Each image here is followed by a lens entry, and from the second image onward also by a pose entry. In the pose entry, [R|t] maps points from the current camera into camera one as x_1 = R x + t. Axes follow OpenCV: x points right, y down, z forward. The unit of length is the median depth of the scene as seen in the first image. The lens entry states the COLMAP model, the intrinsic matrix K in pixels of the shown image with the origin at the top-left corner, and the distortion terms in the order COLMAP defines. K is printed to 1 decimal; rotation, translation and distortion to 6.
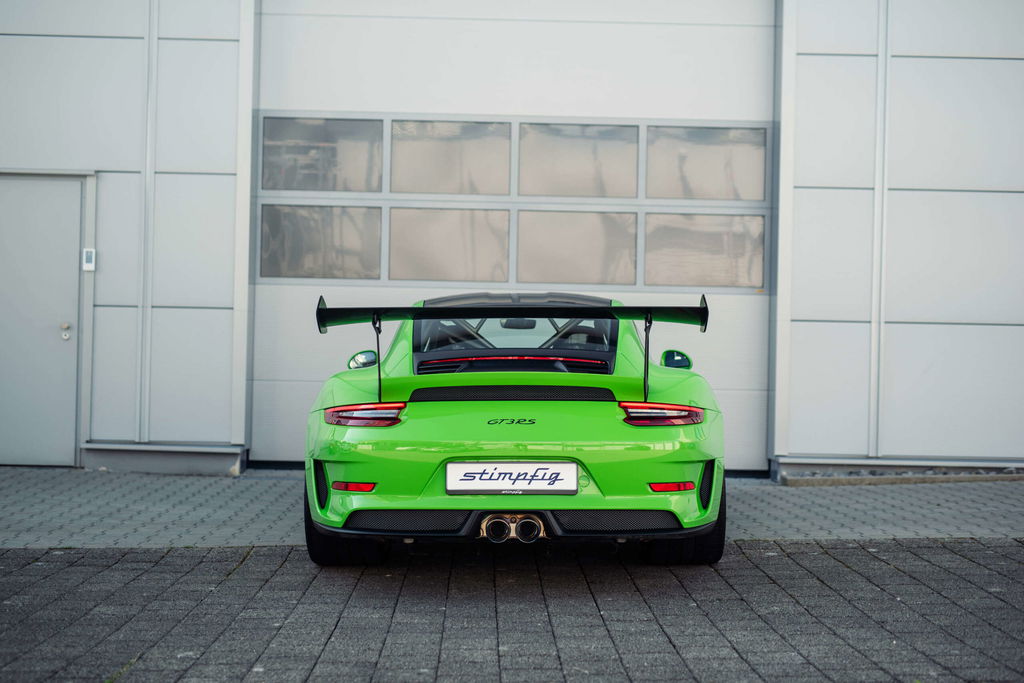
lens RADIAL K [[1412.8, 0, 512.0], [0, 1412.8, 341.5], [0, 0, 1]] dist [-0.014468, 0.047254]
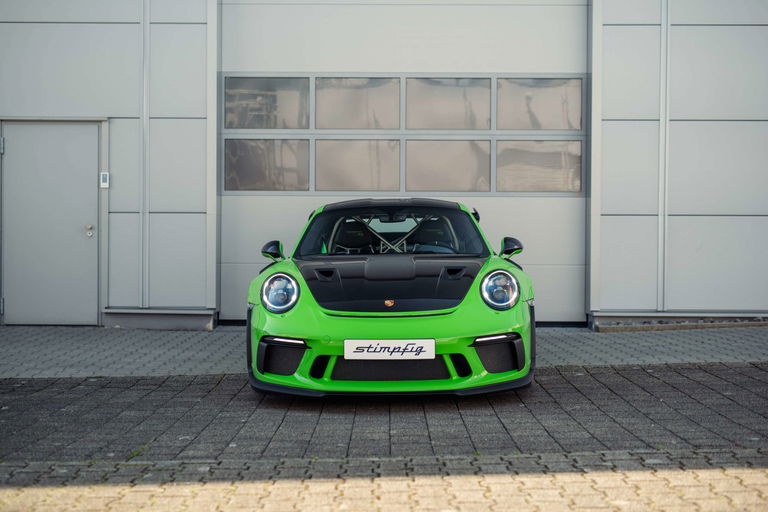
lens RADIAL K [[1059.6, 0, 384.0], [0, 1059.6, 256.0], [0, 0, 1]] dist [-0.014468, 0.047254]
pose [[0.999579, -0.015157, -0.024757, 0.007077], [0.015604, 0.999717, 0.017961, 0.003774], [0.024478, -0.018340, 0.999532, -0.061975]]
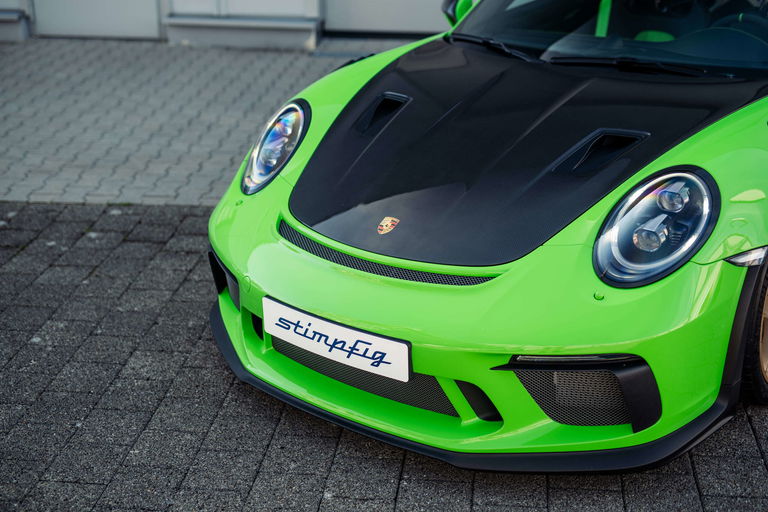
lens RADIAL K [[1059.6, 0, 384.0], [0, 1059.6, 256.0], [0, 0, 1]] dist [-0.014468, 0.047254]
pose [[0.989398, 0.041076, -0.139300, -0.029998], [0.015583, 0.923605, 0.383029, -0.061762], [0.144391, -0.381139, 0.913173, 0.248758]]
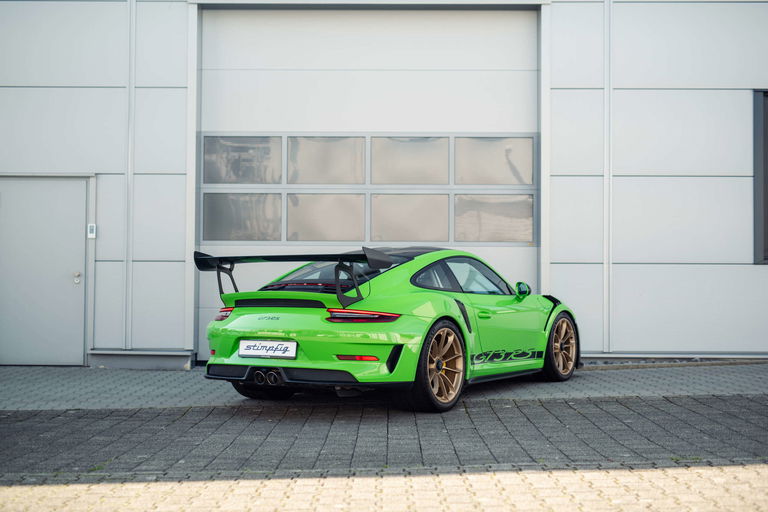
lens RADIAL K [[1059.6, 0, 384.0], [0, 1059.6, 256.0], [0, 0, 1]] dist [-0.014468, 0.047254]
pose [[0.999485, -0.016524, -0.027491, 0.051136], [0.015780, 0.999510, -0.027051, 0.005599], [0.027924, 0.026603, 0.999256, -0.147072]]
